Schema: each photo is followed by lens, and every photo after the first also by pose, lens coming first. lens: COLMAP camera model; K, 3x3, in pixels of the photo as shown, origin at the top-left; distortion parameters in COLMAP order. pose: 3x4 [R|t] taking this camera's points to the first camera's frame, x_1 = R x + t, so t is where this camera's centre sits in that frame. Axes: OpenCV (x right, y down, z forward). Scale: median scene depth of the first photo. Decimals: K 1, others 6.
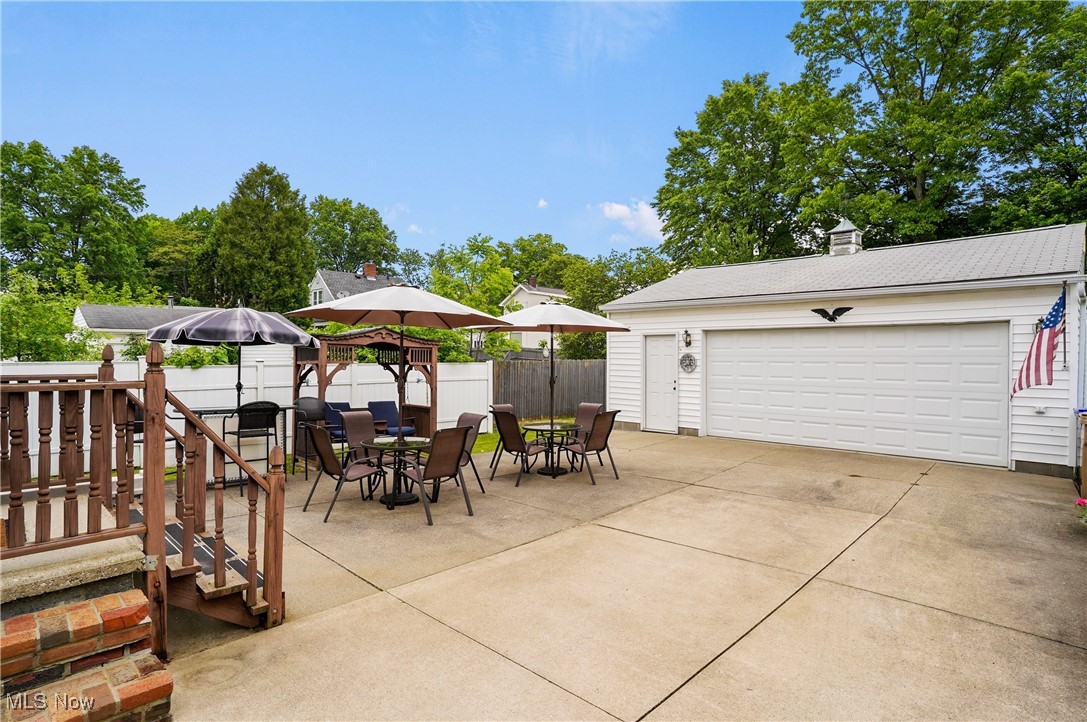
lens RADIAL K [[560.5, 0, 550.8], [0, 560.5, 359.3], [0, 0, 1]] dist [-0.071522, 0.041080]
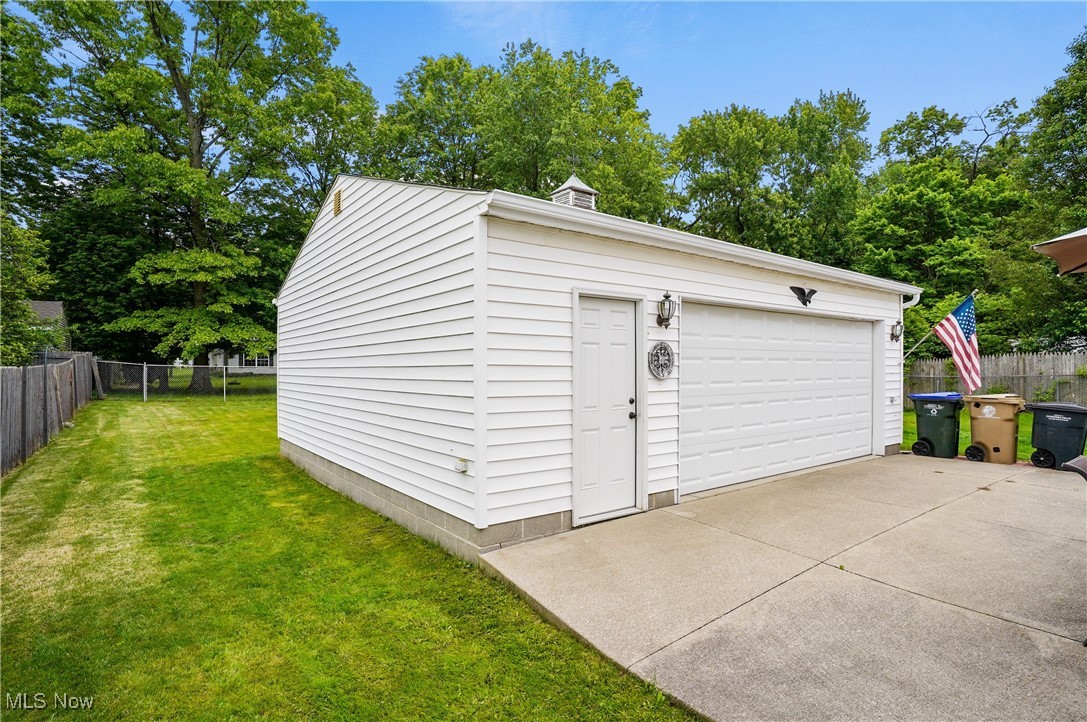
lens RADIAL K [[552.6, 0, 543.5], [0, 552.6, 361.0], [0, 0, 1]] dist [-0.027632, -0.000037]
pose [[0.173549, 0.006940, 0.984801, -0.304680], [0.006235, 0.999947, -0.008146, 0.012257], [-0.984805, 0.007554, 0.173497, 1.220169]]
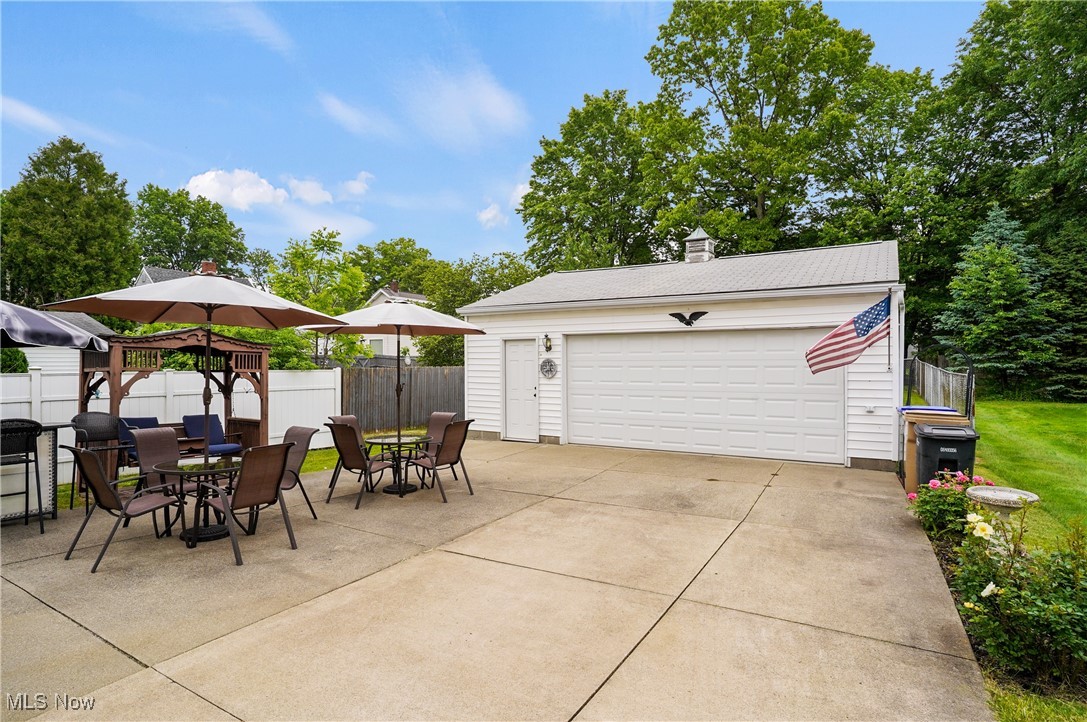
lens RADIAL K [[563.7, 0, 540.4], [0, 563.7, 356.6], [0, 0, 1]] dist [-0.064251, 0.033370]
pose [[0.976237, -0.001397, 0.216700, 0.025496], [0.005520, 0.999815, -0.018422, 0.004903], [-0.216634, 0.019181, 0.976064, 0.063109]]
